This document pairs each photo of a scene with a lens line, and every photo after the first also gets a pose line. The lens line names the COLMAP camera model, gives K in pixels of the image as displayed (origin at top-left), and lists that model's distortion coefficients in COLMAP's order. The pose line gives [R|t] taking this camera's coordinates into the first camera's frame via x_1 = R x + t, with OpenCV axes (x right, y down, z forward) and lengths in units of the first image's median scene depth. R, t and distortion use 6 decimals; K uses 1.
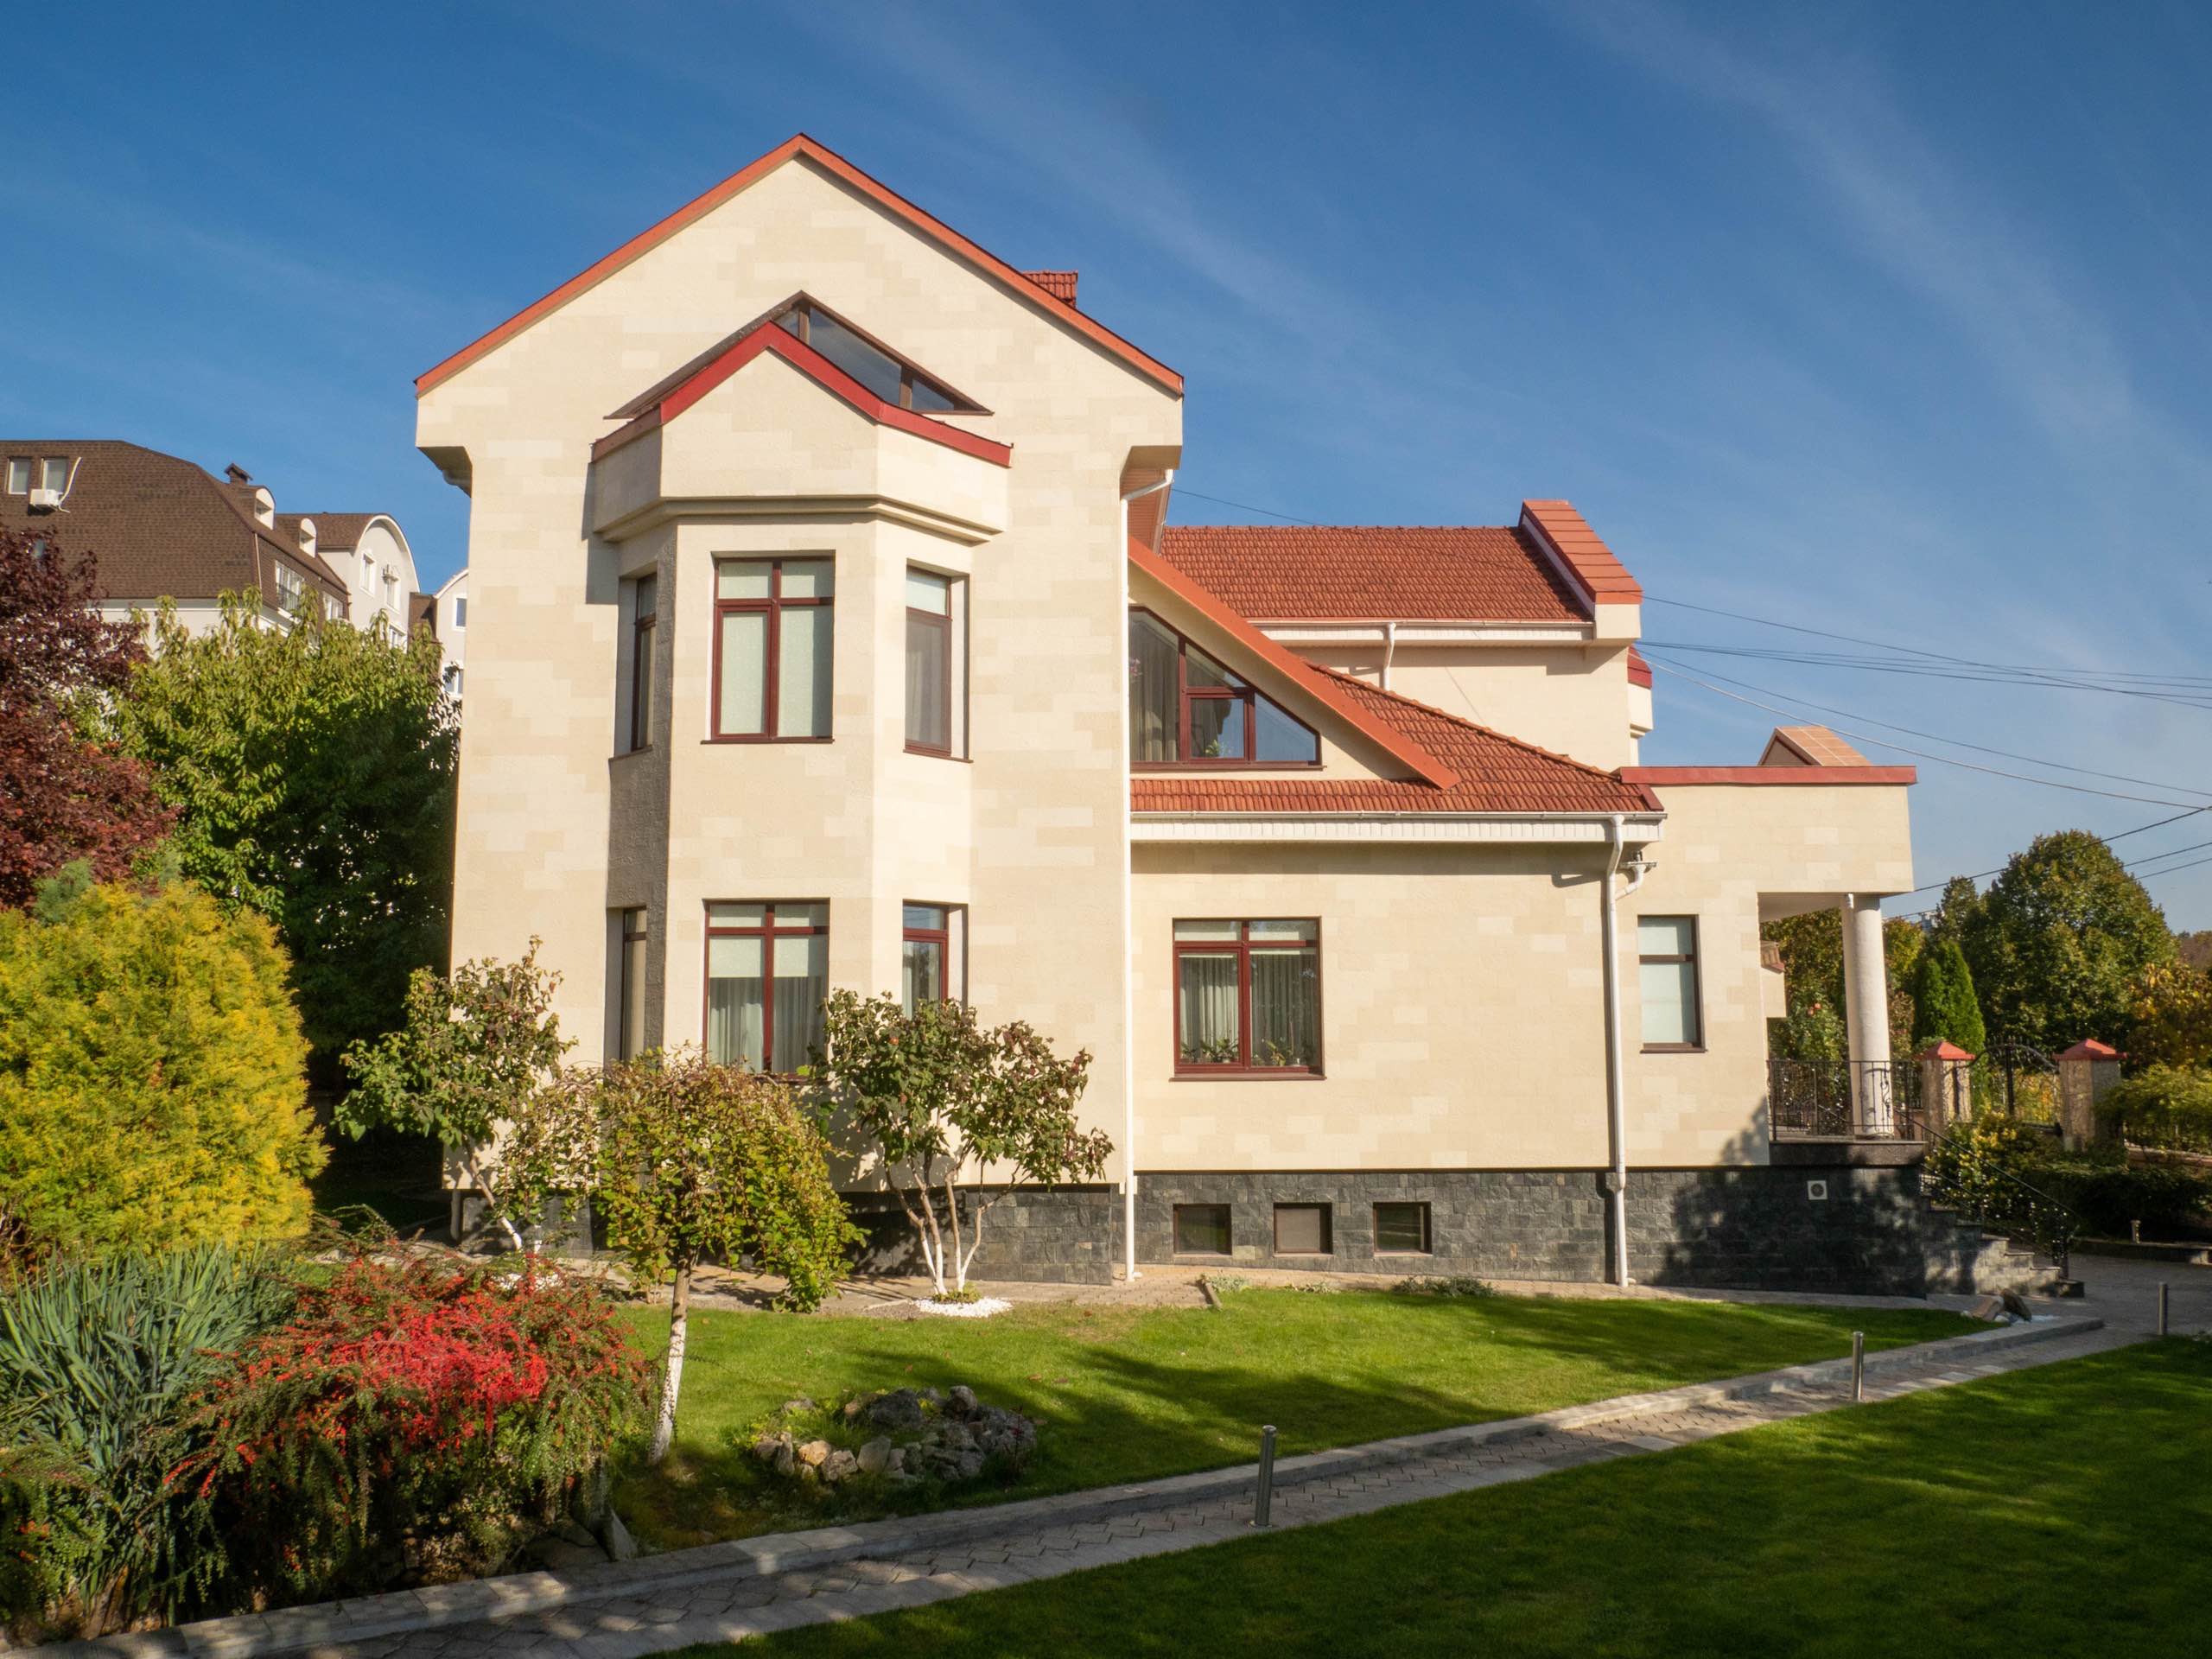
lens RADIAL K [[1594.3, 0, 1108.3], [0, 1594.3, 862.2], [0, 0, 1]] dist [-0.054028, 0.012173]
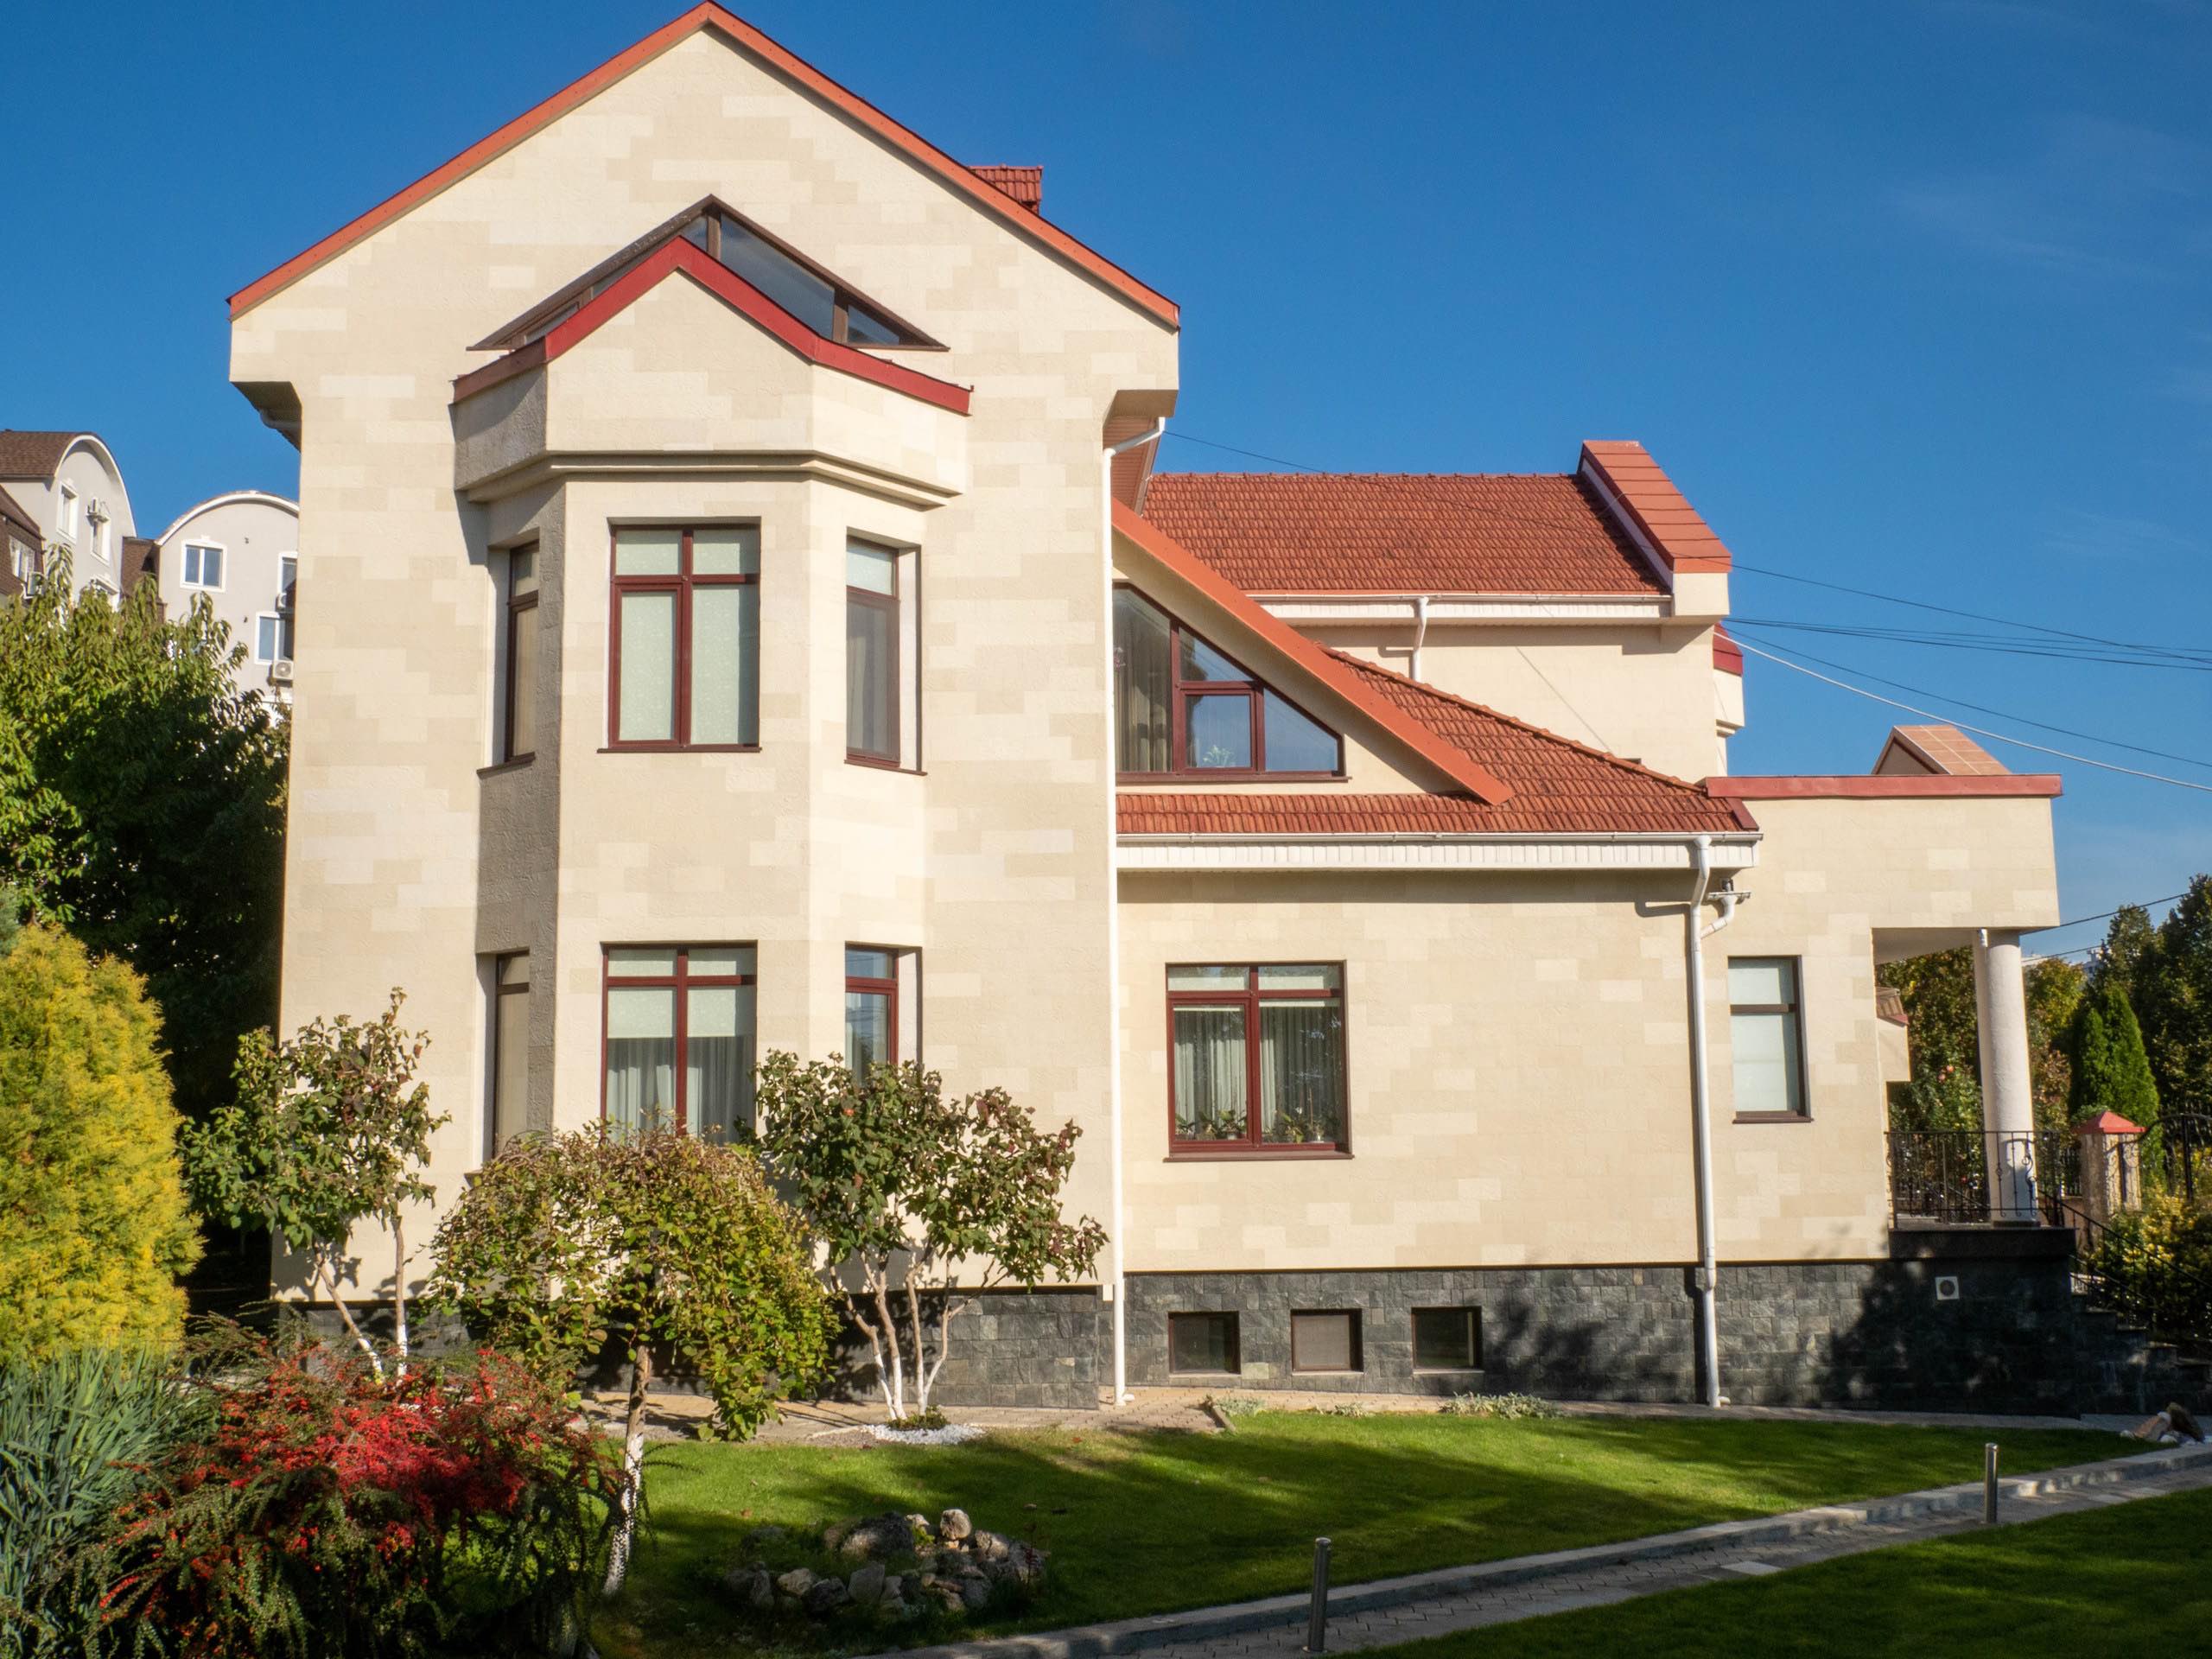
lens RADIAL K [[2094.7, 0, 1124.1], [0, 2094.7, 857.9], [0, 0, 1]] dist [-0.025376, 0.000000]
pose [[0.999109, -0.002709, 0.042114, -0.027295], [0.003346, 0.999881, -0.015064, -0.002577], [-0.042068, 0.015192, 0.998999, -0.078764]]
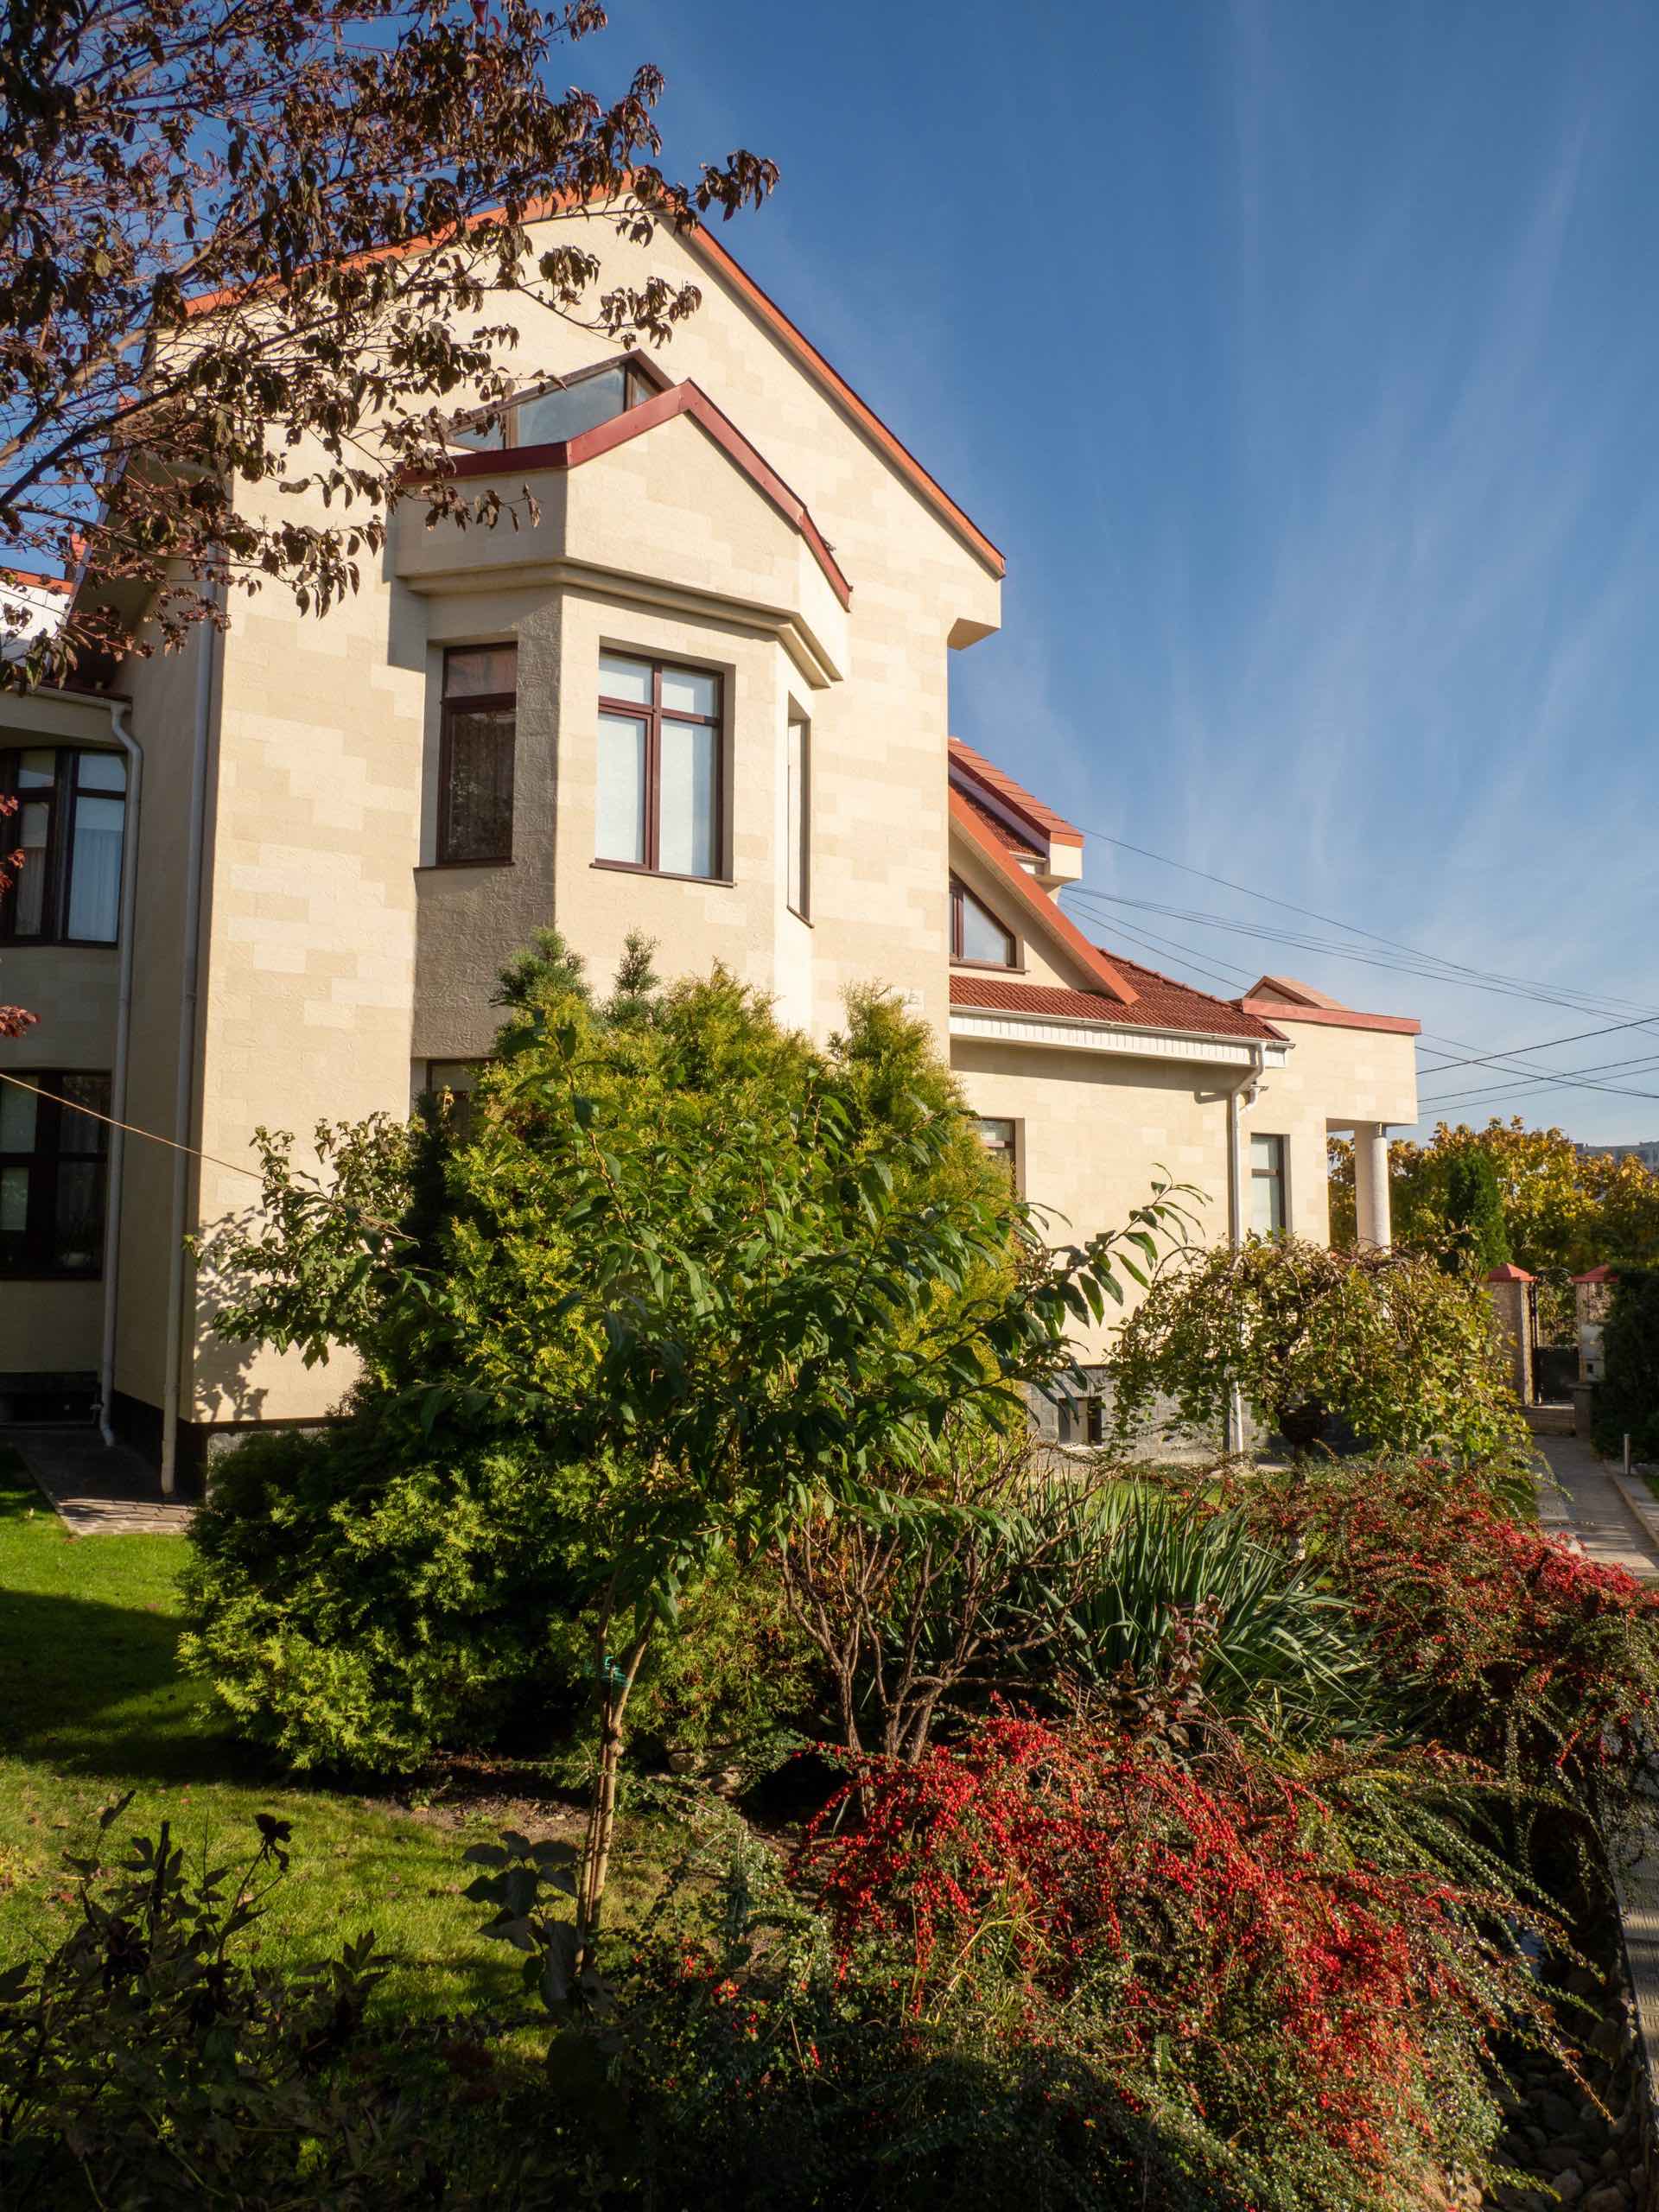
lens RADIAL K [[1606.1, 0, 887.8], [0, 1606.1, 1089.4], [0, 0, 1]] dist [-0.060645, -0.016944]
pose [[0.843904, 0.064640, 0.532586, -0.500661], [-0.068190, 0.997587, -0.013027, 0.036367], [-0.532143, -0.025323, 0.846276, 0.193674]]
